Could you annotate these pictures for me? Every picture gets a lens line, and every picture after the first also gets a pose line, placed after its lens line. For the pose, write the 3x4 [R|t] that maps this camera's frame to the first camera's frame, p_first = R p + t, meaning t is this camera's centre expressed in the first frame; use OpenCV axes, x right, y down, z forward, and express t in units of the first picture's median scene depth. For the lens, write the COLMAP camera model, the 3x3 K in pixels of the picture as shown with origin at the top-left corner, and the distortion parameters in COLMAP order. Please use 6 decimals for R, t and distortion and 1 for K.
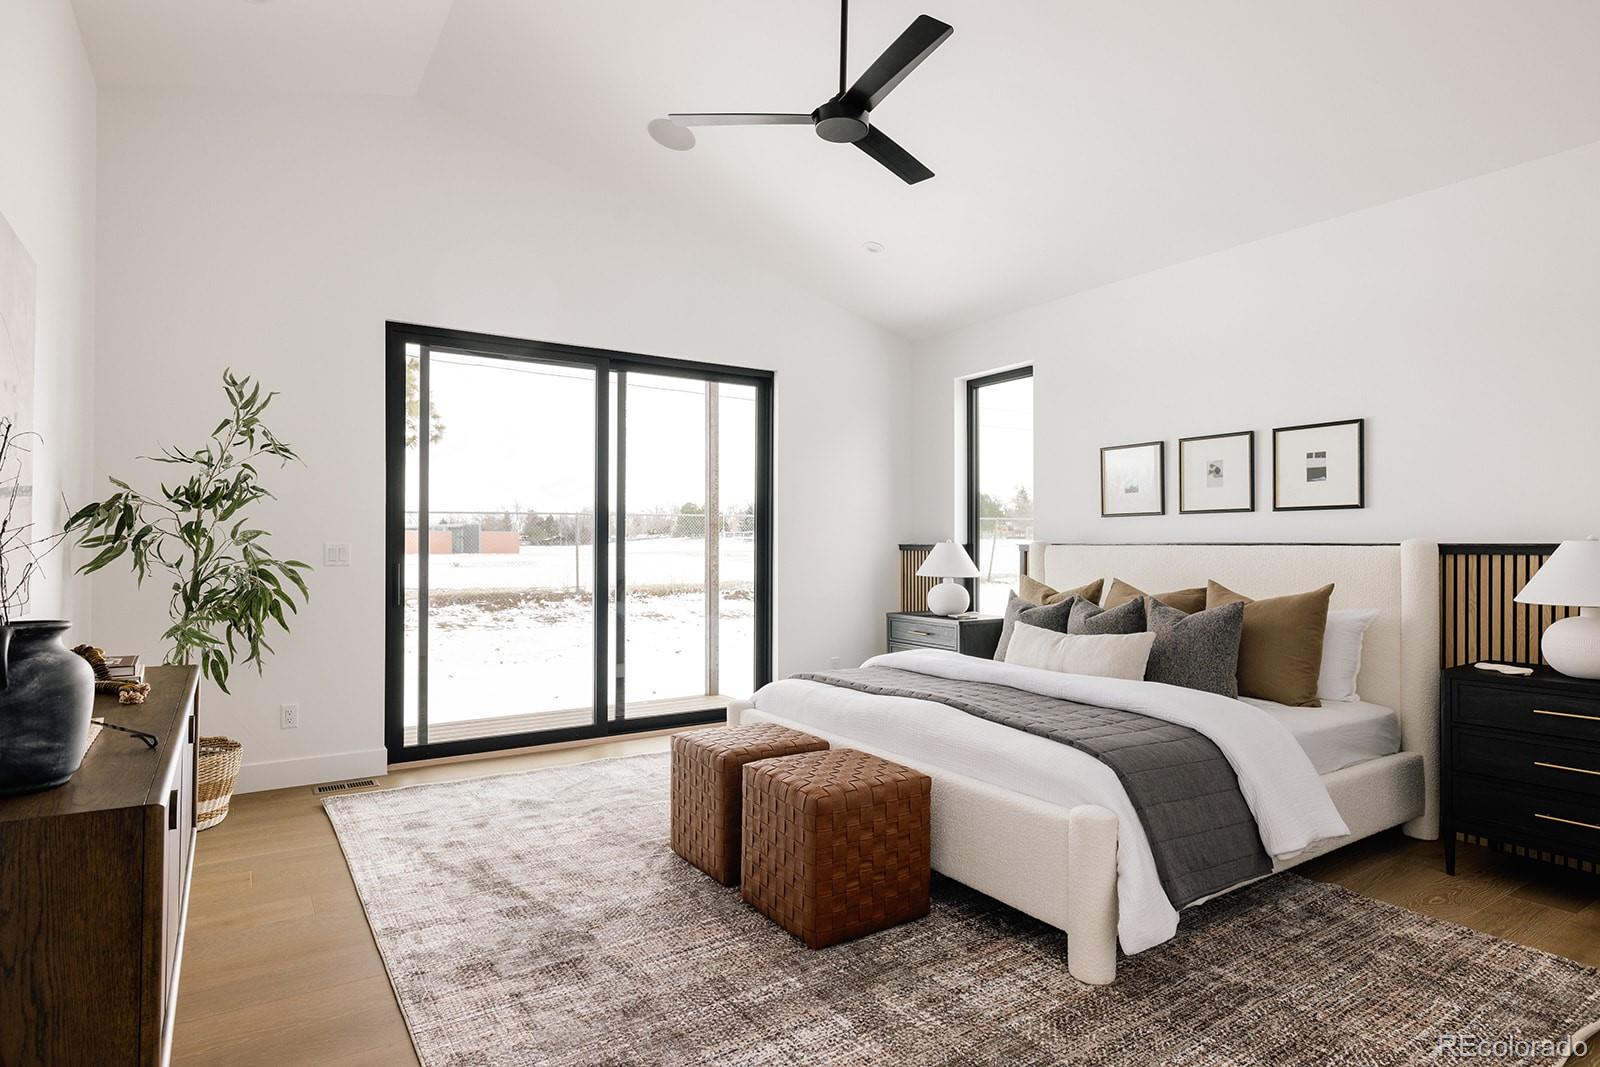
lens RADIAL K [[863.8, 0, 800.0], [0, 863.8, 536.5], [0, 0, 1]] dist [0.003368, 0.000403]
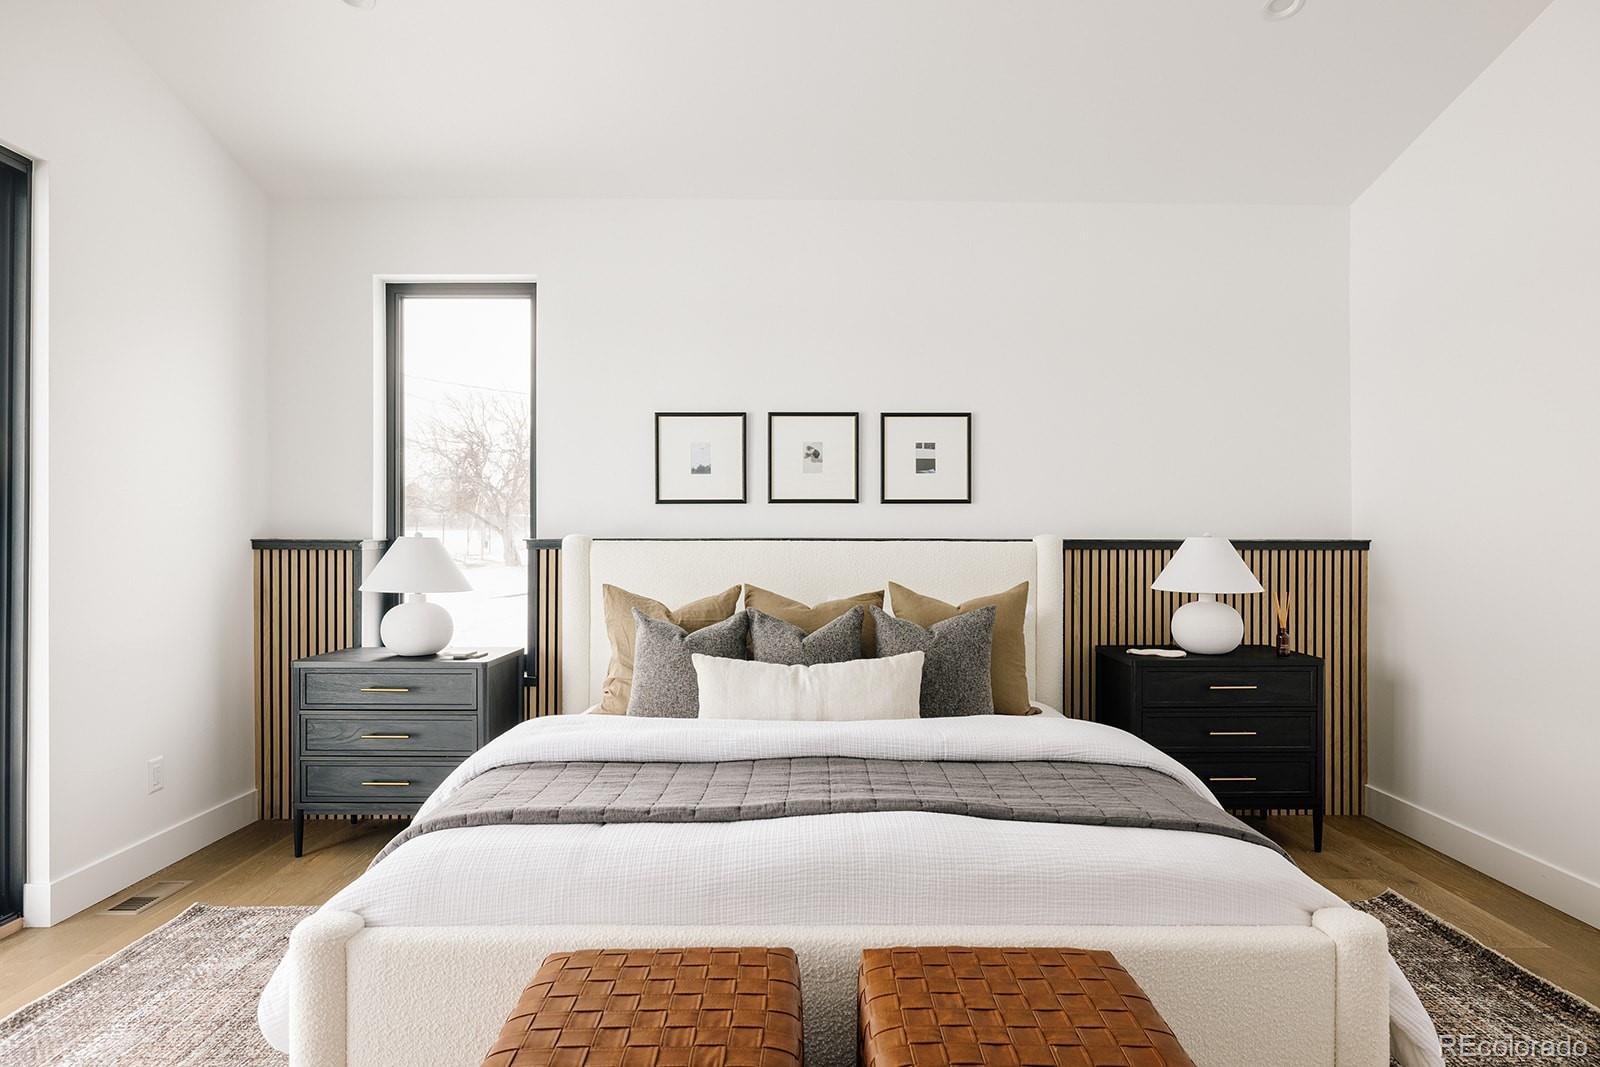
lens RADIAL K [[906.9, 0, 804.6], [0, 906.9, 535.2], [0, 0, 1]] dist [-0.003000, -0.000148]
pose [[0.530988, 0.002467, 0.847376, -0.329804], [-0.007382, 0.999971, 0.001714, 0.003640], [-0.847347, -0.007166, 0.530991, 0.604112]]
